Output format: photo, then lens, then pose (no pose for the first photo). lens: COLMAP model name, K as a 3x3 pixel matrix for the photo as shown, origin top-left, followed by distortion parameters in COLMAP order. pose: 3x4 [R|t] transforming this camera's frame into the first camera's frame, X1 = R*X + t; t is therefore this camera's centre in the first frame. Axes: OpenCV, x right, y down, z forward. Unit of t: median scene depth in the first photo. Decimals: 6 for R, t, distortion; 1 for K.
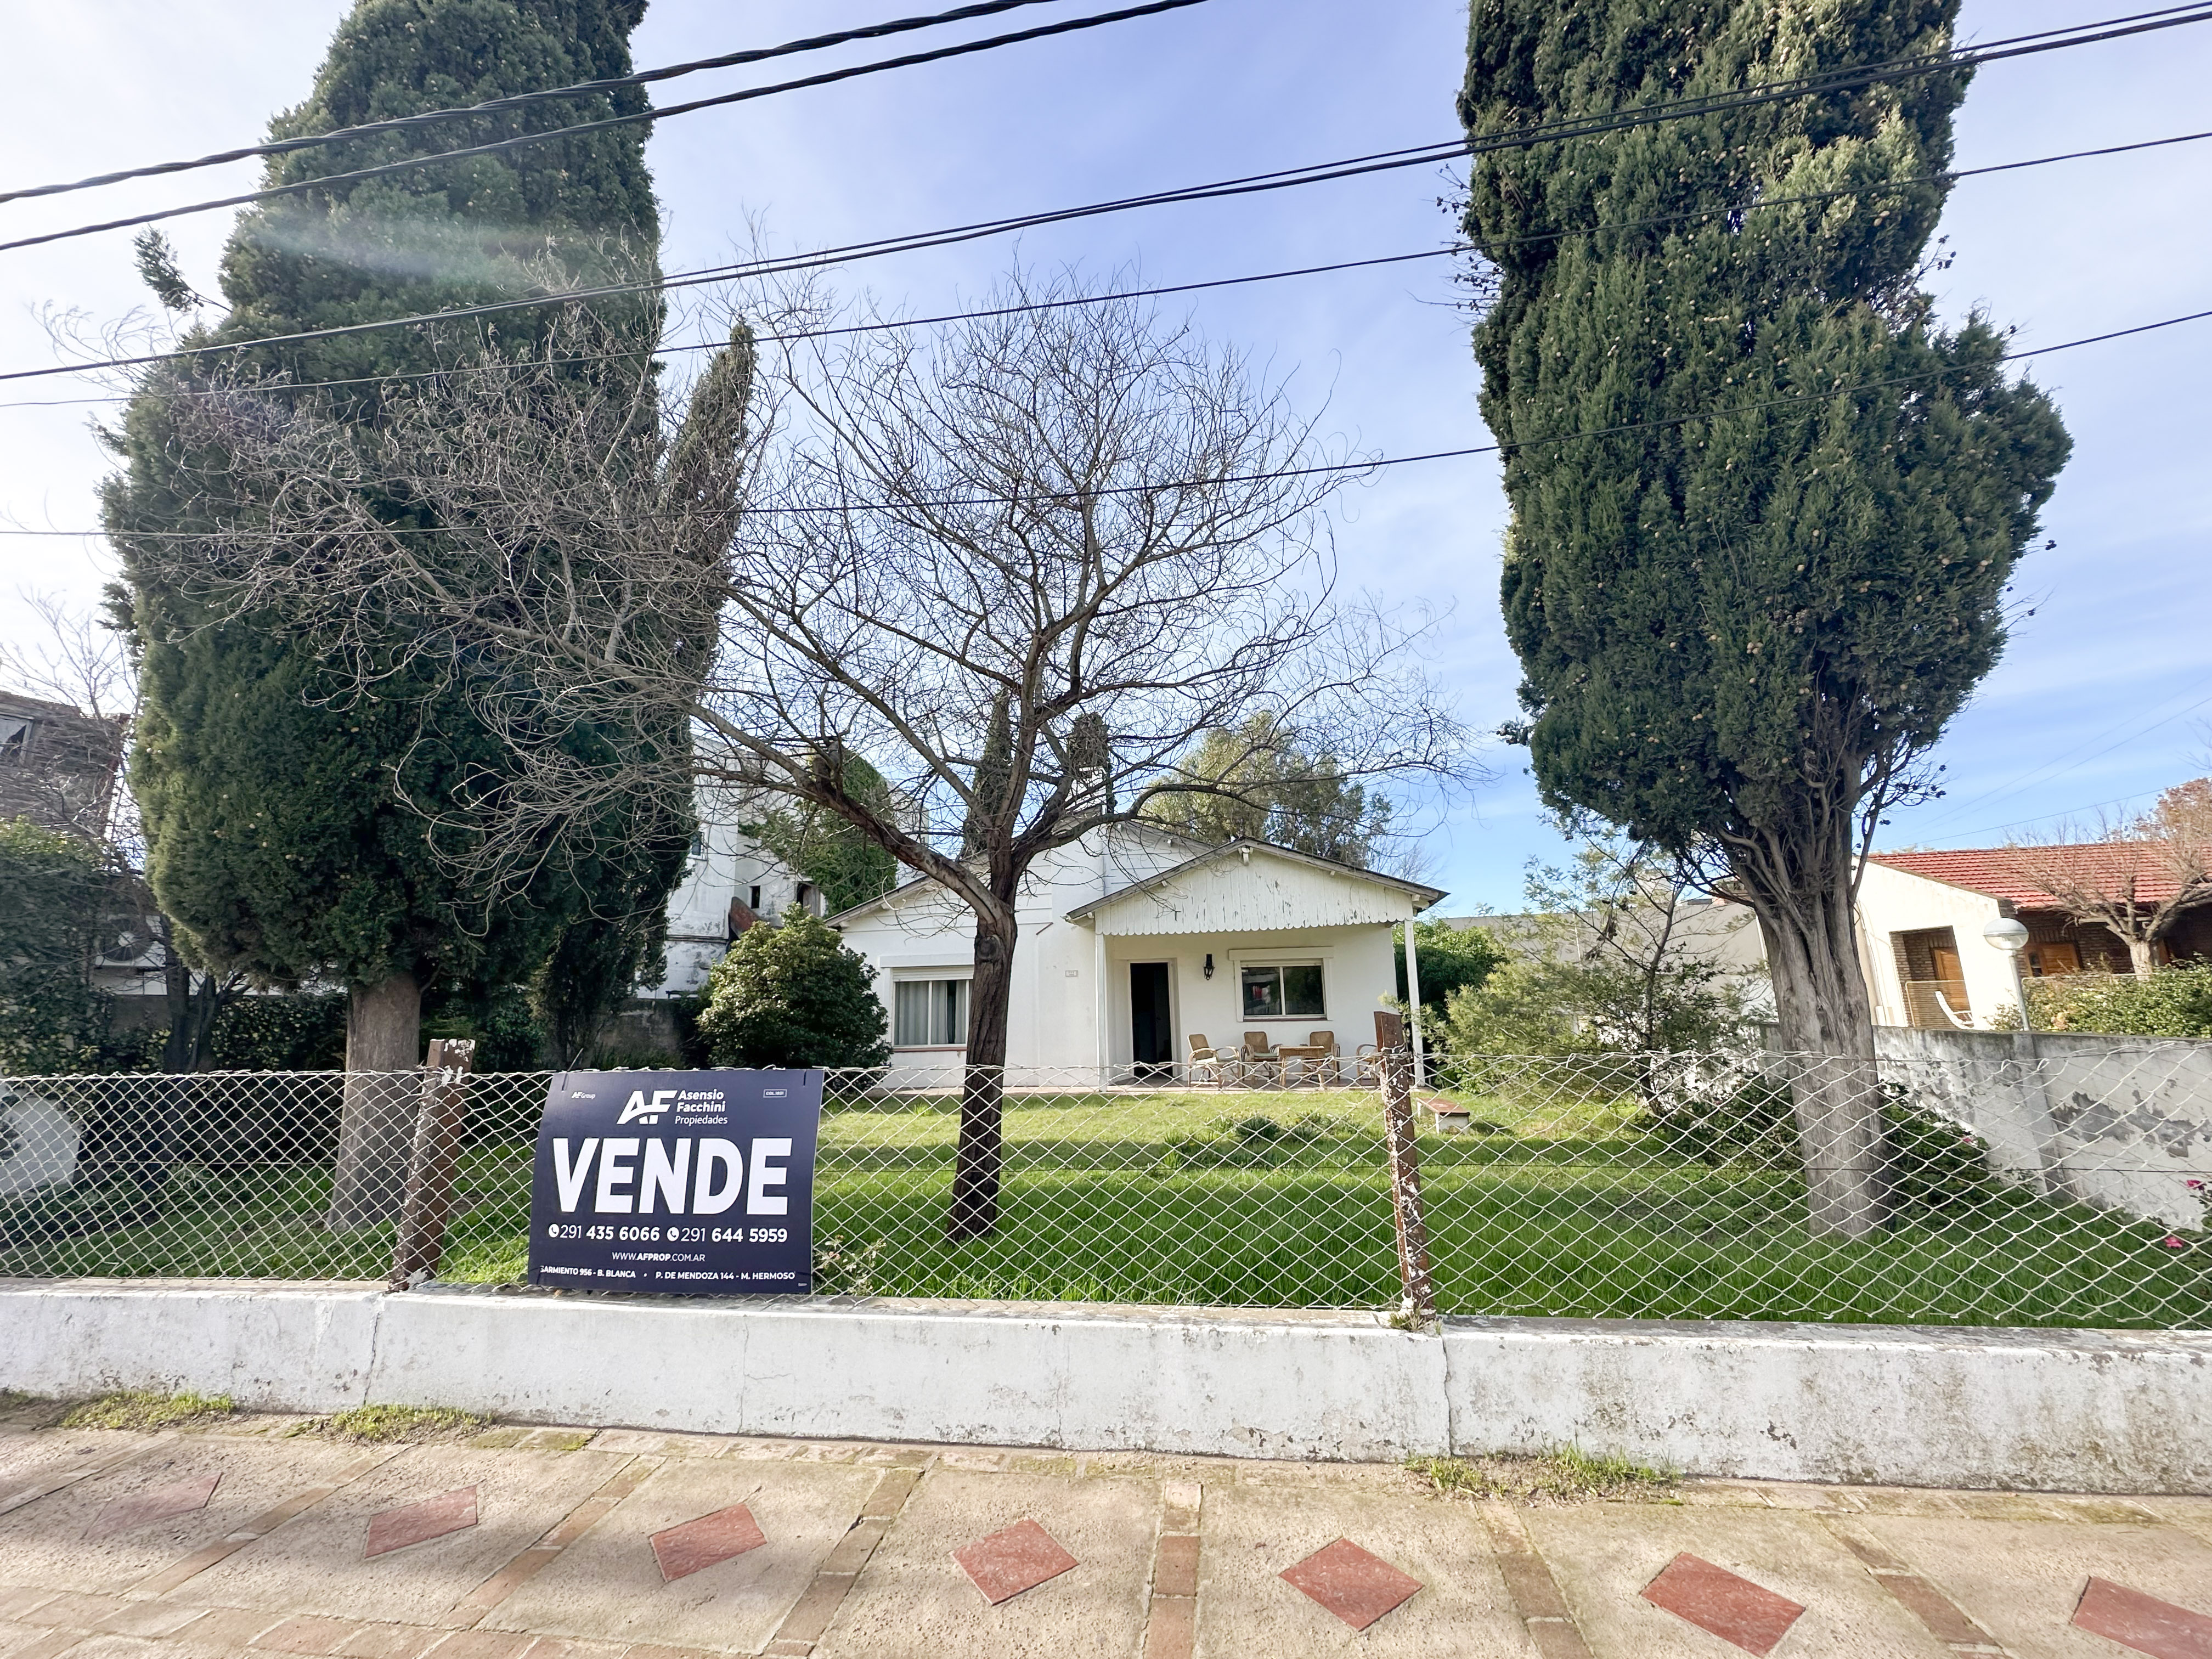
lens RADIAL K [[881.3, 0, 1098.9], [0, 881.3, 828.1], [0, 0, 1]] dist [-0.001060, 0.000358]
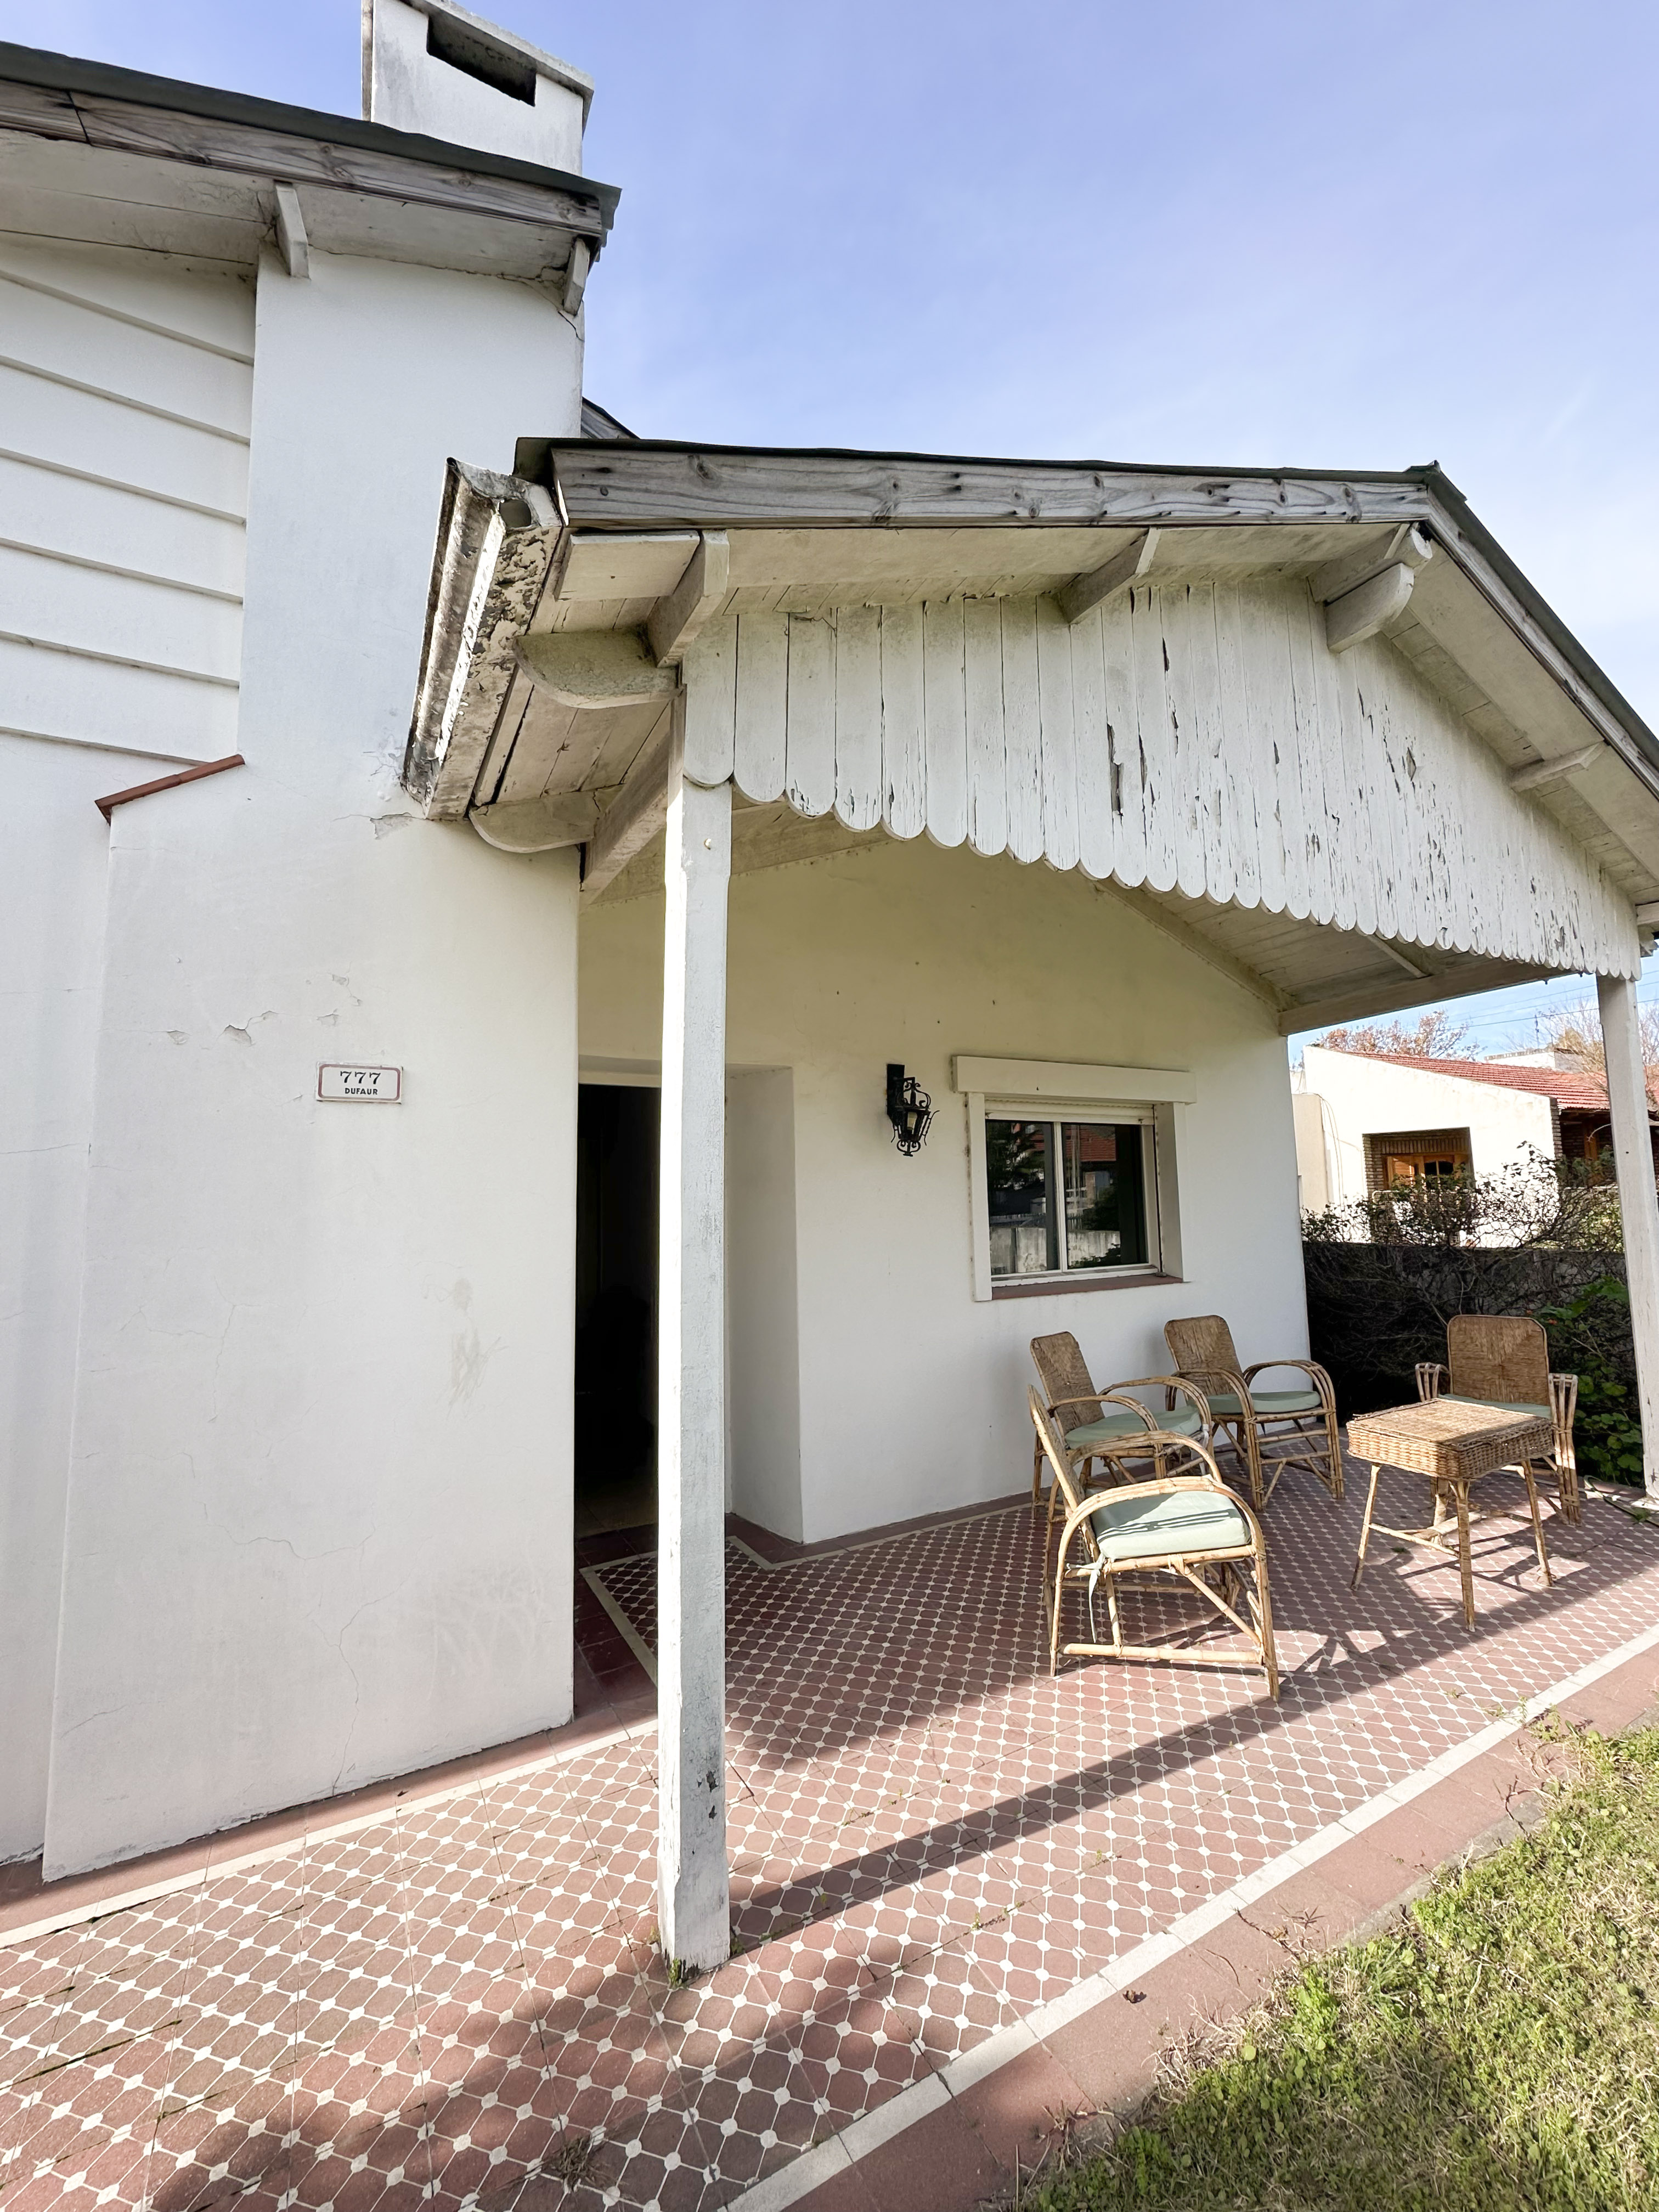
lens RADIAL K [[881.3, 0, 829.5], [0, 881.3, 1106.0], [0, 0, 1]] dist [-0.001060, 0.000358]
pose [[0.792566, 0.069043, 0.605865, -0.060851], [-0.118224, 0.992115, 0.041596, 0.149161], [-0.598216, -0.104596, 0.794479, 0.800127]]
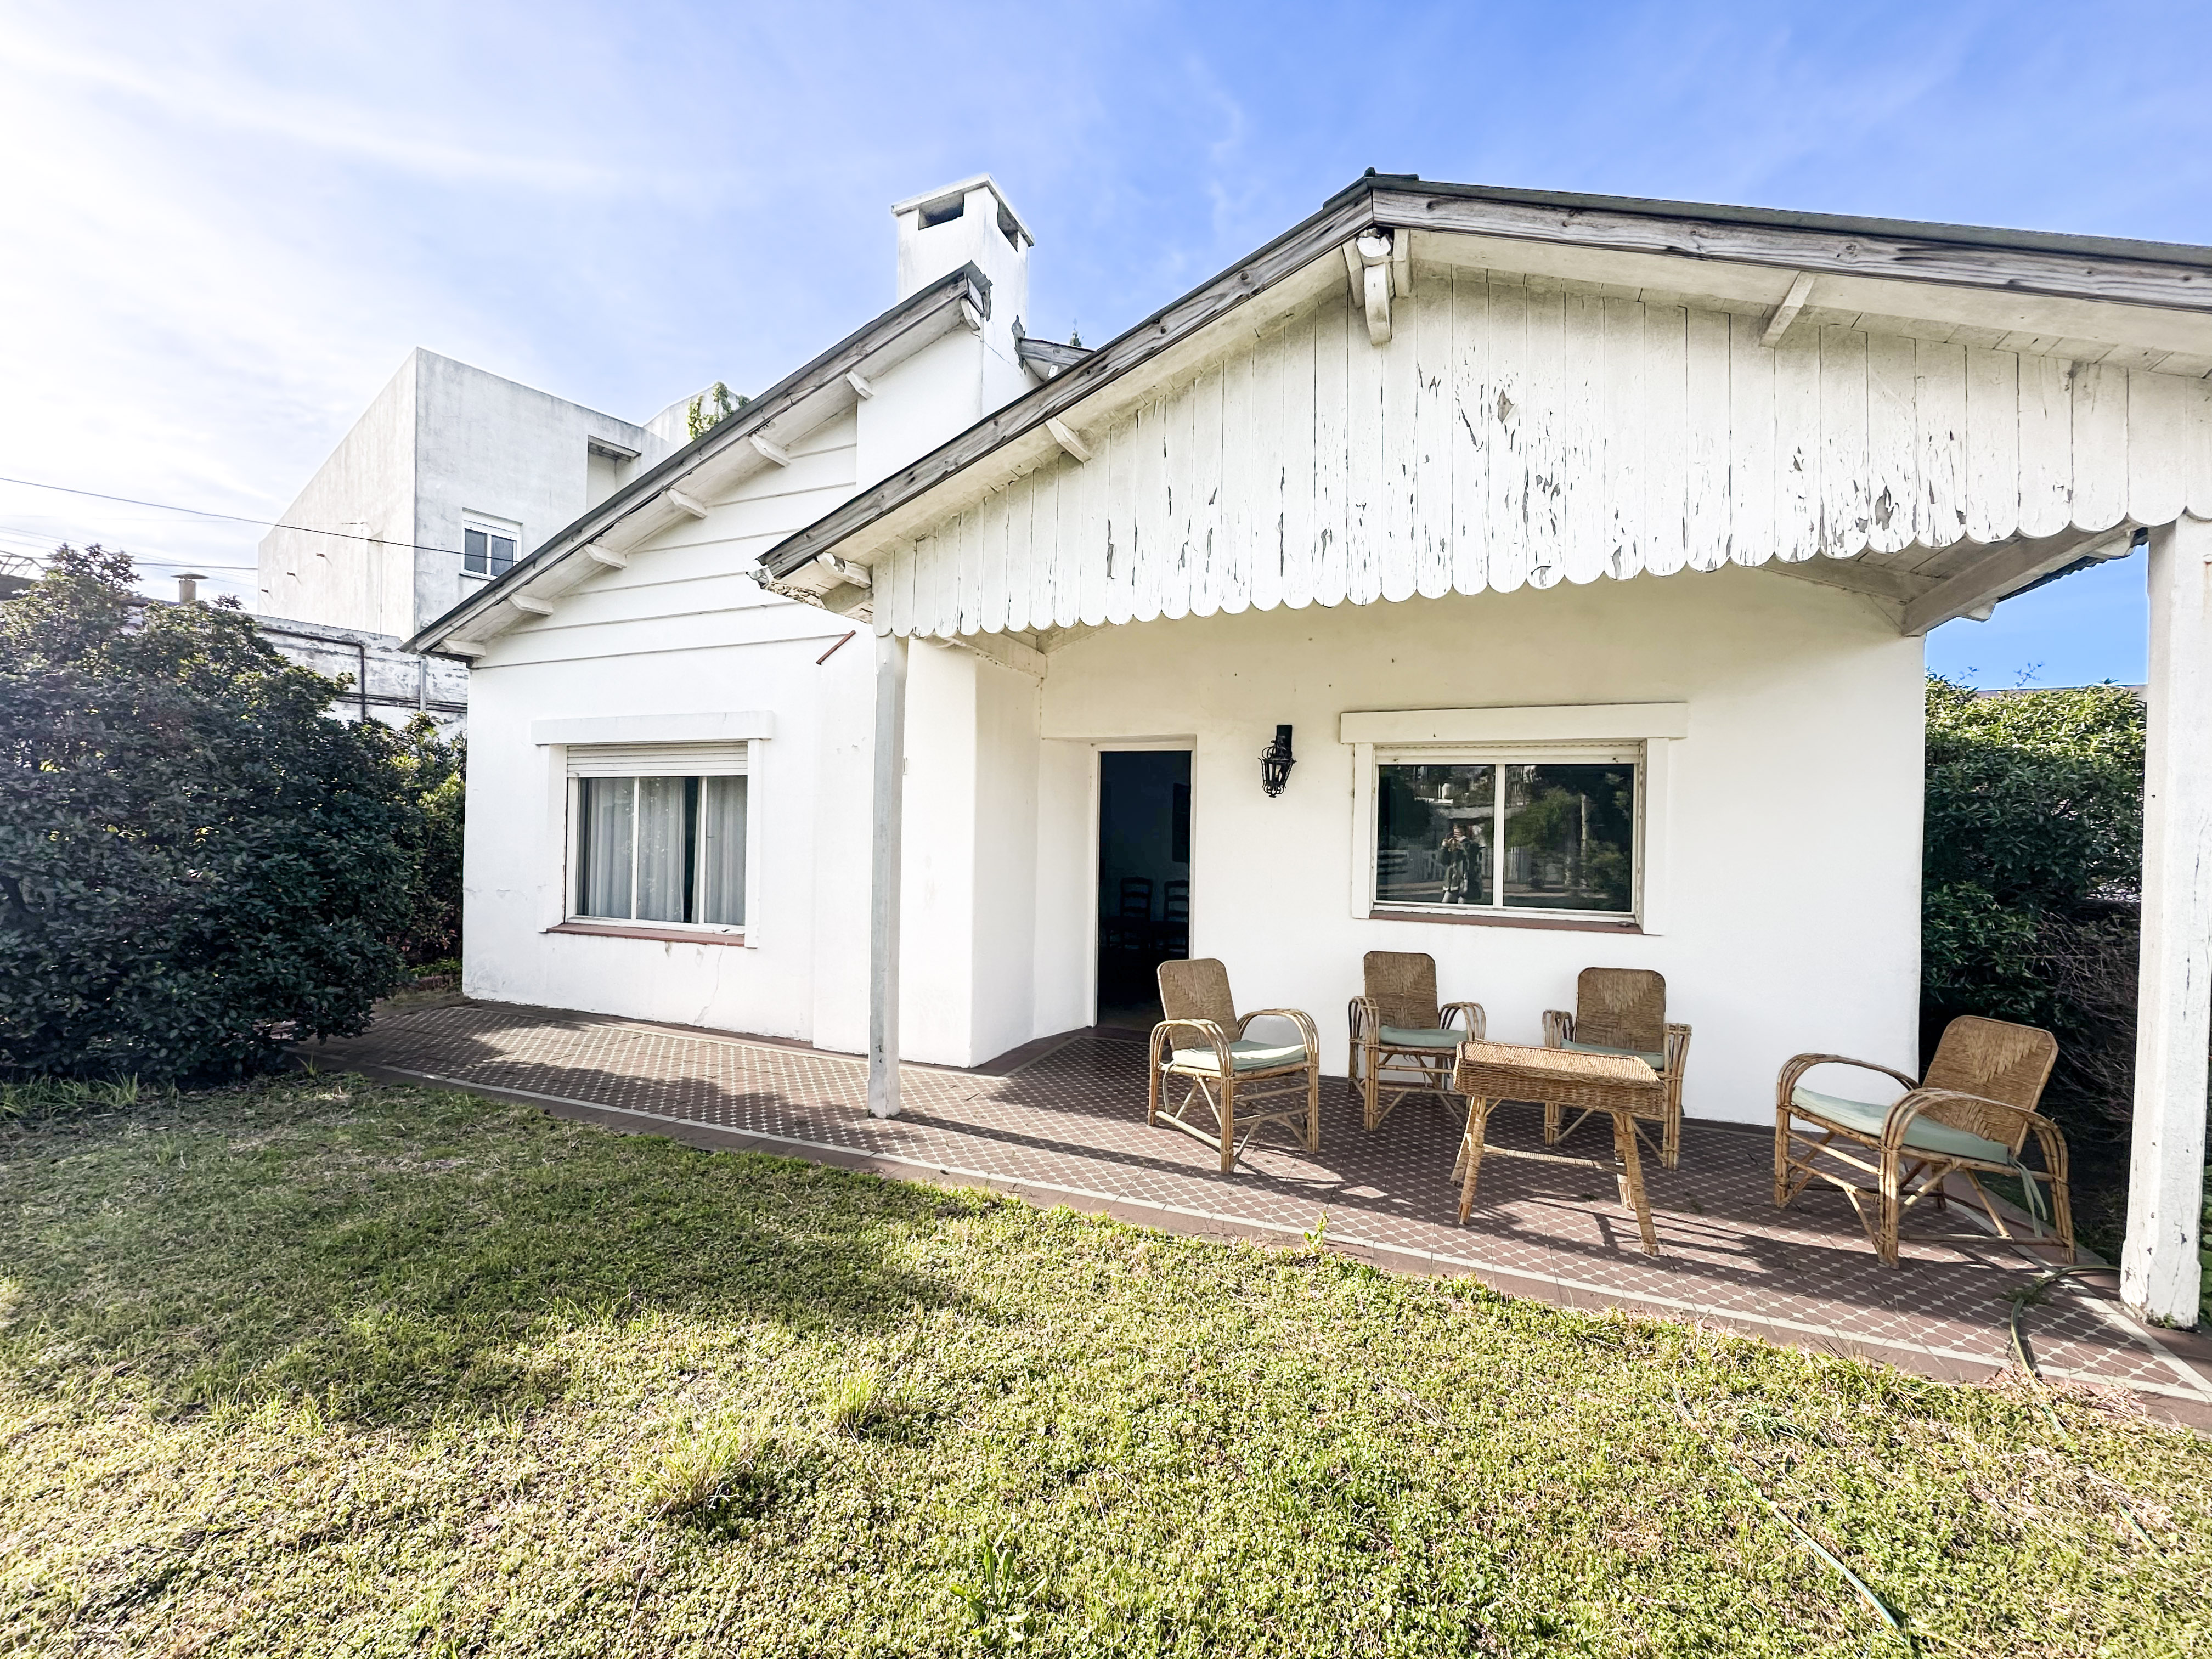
lens RADIAL K [[881.3, 0, 1098.9], [0, 881.3, 828.1], [0, 0, 1]] dist [-0.001060, 0.000358]
pose [[0.971905, 0.043126, -0.231387, 0.138175], [0.002704, 0.980960, 0.194191, 0.116423], [0.235356, -0.189361, 0.953284, 0.645624]]
